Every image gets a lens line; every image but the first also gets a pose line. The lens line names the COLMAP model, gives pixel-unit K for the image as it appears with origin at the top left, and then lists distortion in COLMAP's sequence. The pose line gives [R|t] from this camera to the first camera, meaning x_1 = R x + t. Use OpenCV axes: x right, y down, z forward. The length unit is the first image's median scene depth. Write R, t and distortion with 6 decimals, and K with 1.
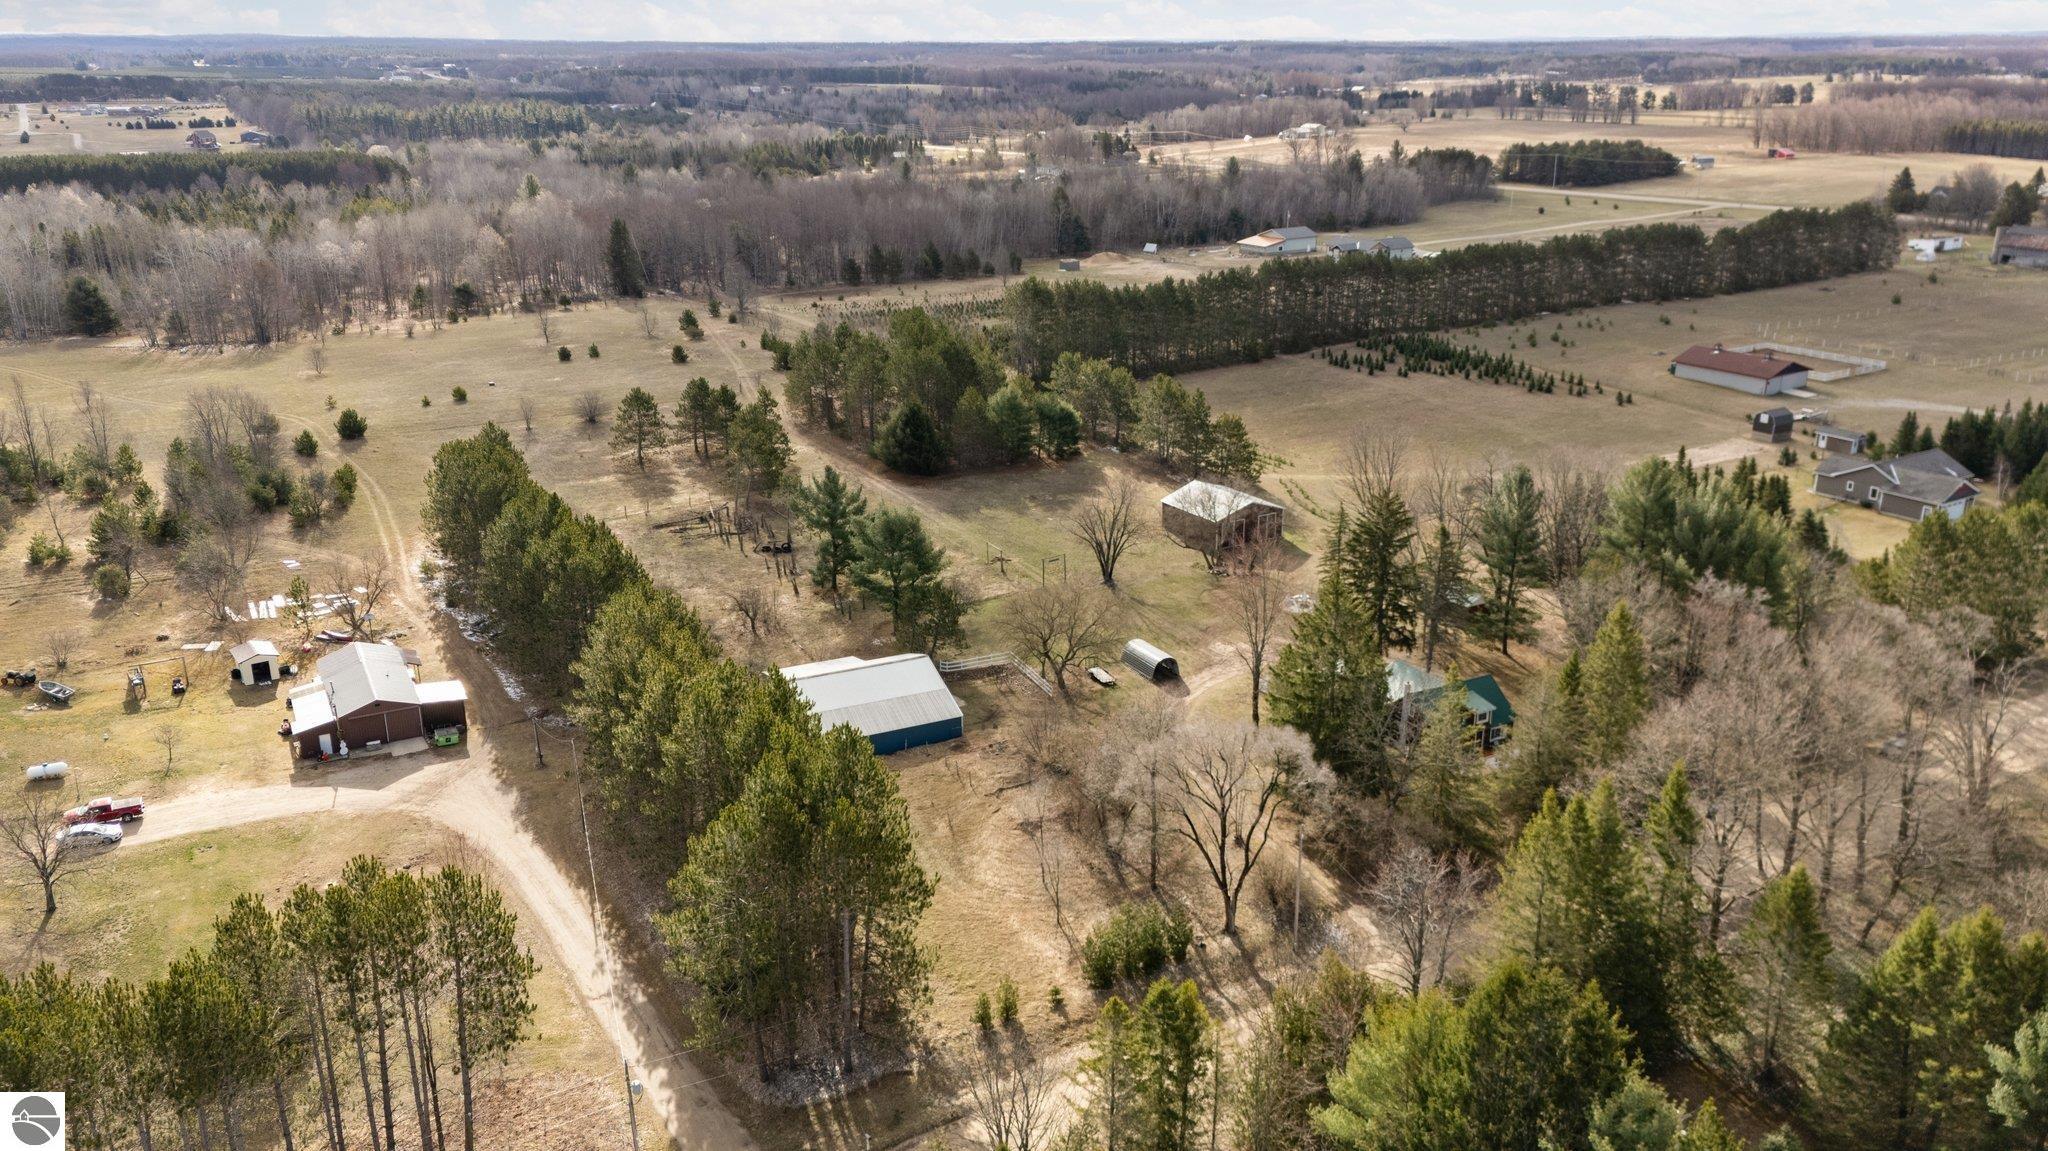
lens RADIAL K [[1407.0, 0, 1024.0], [0, 1407.0, 575.5], [0, 0, 1]] dist [0.003271, 0.000148]
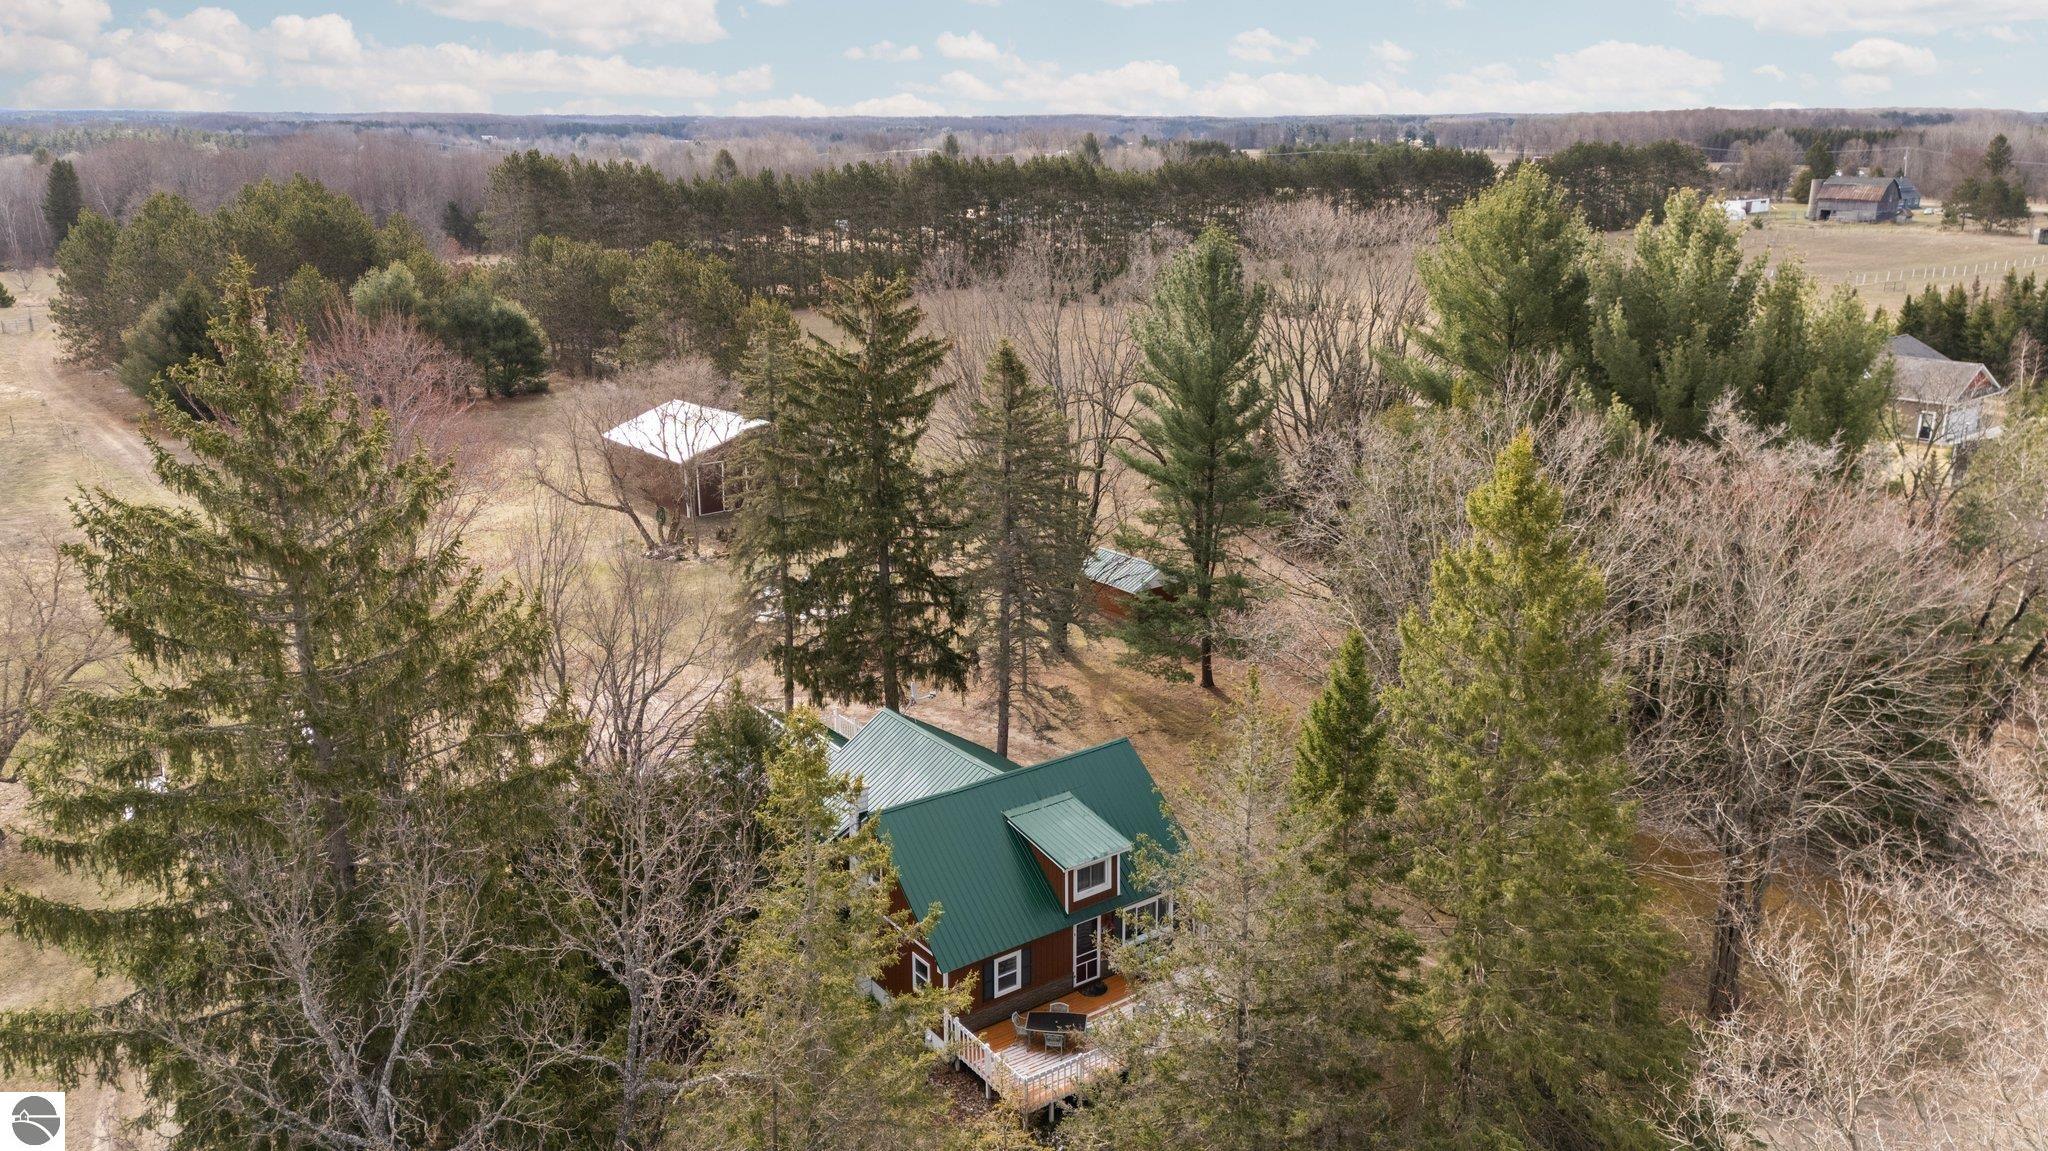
lens RADIAL K [[1388.5, 0, 1023.7], [0, 1388.5, 536.1], [0, 0, 1]] dist [0.000278, 0.001362]
pose [[0.990597, -0.026721, 0.134181, 0.236690], [0.037740, 0.996059, -0.080260, 0.042606], [-0.131507, 0.084569, 0.987701, 0.599409]]
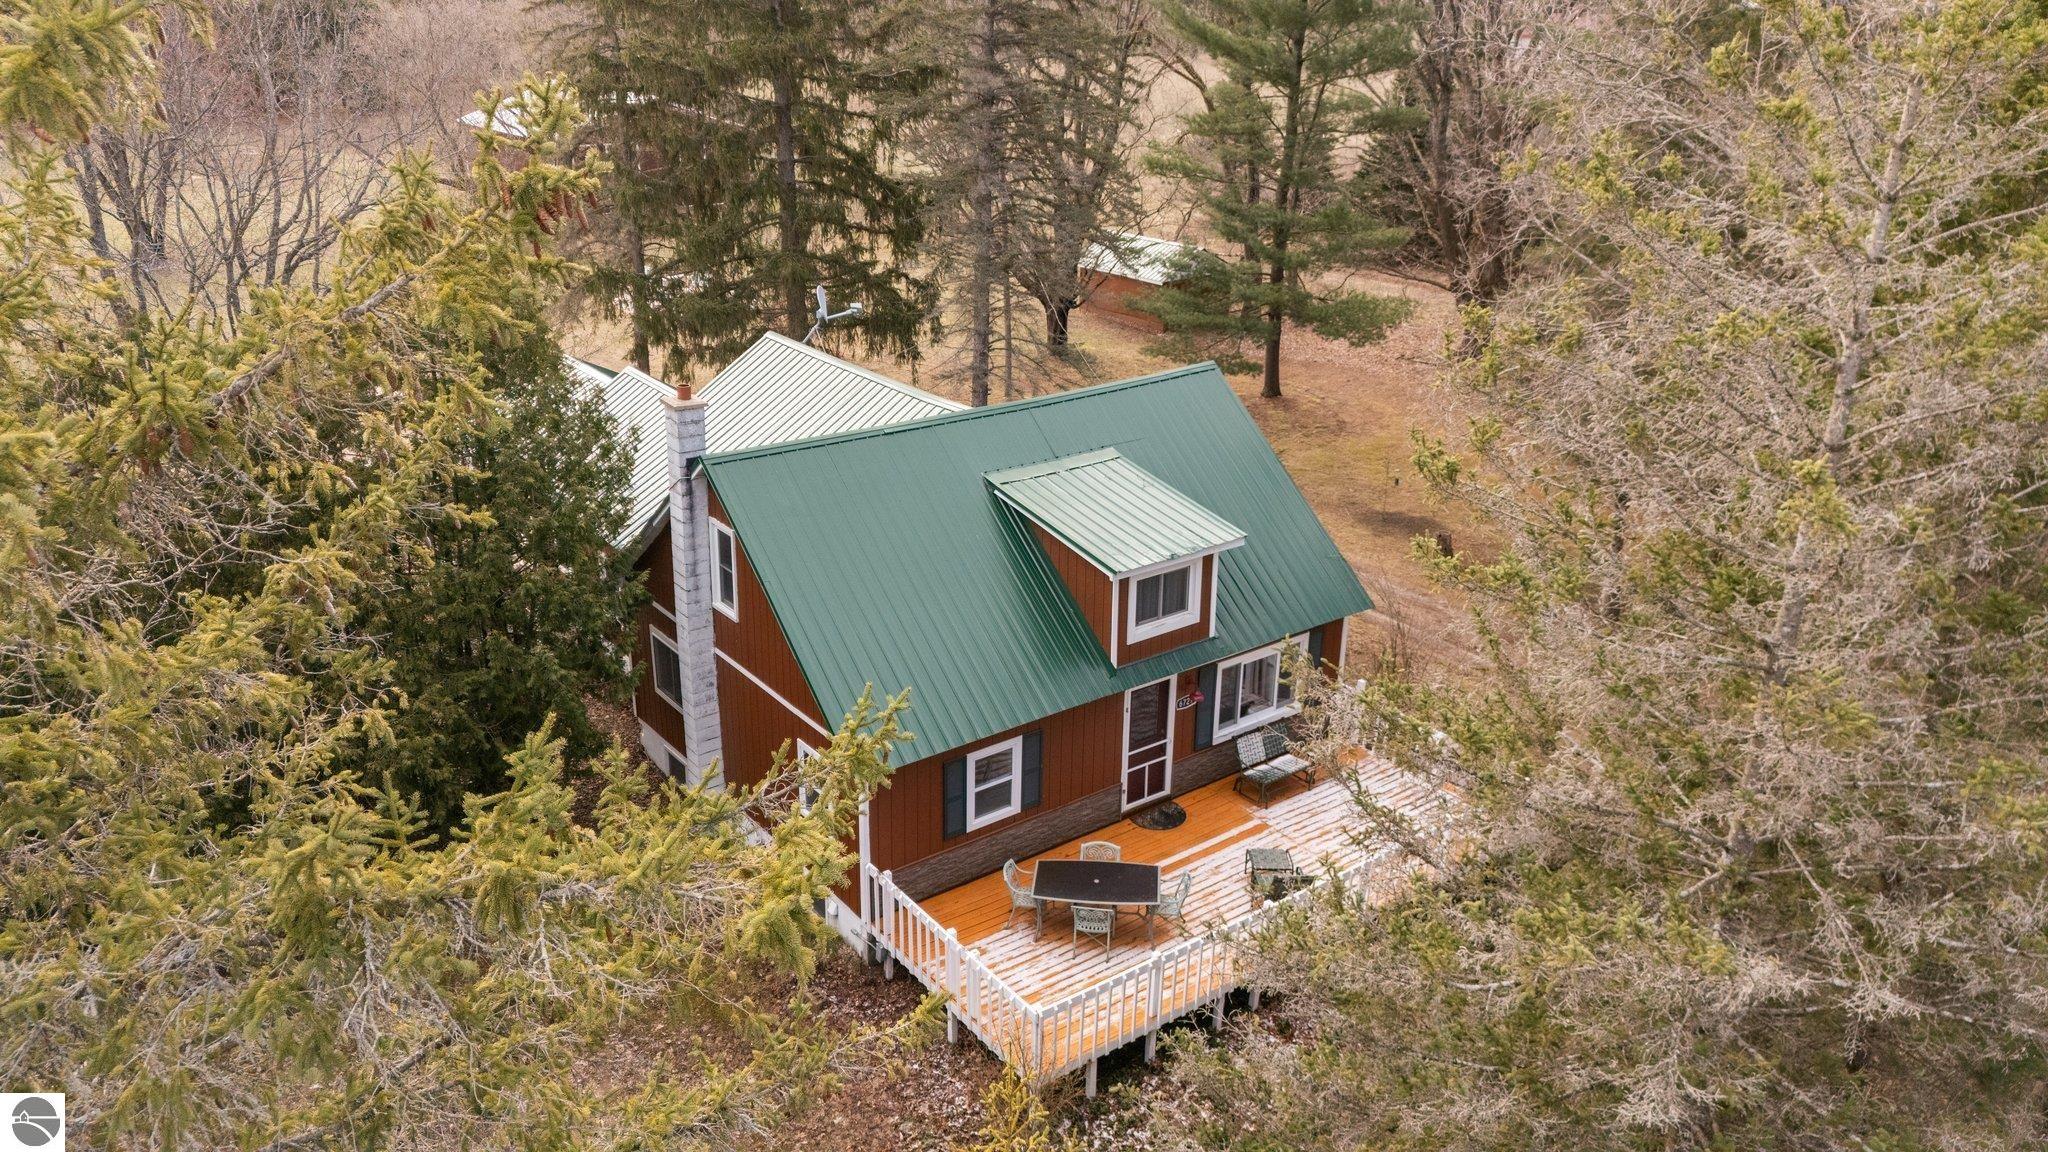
lens RADIAL K [[1407.0, 0, 1024.0], [0, 1407.0, 576.0], [0, 0, 1]] dist [0.003271, 0.000148]
pose [[0.987185, -0.036089, 0.155448, 0.250150], [0.026161, 0.997513, 0.065448, 0.076647], [-0.157423, -0.060542, 0.985674, 0.740395]]
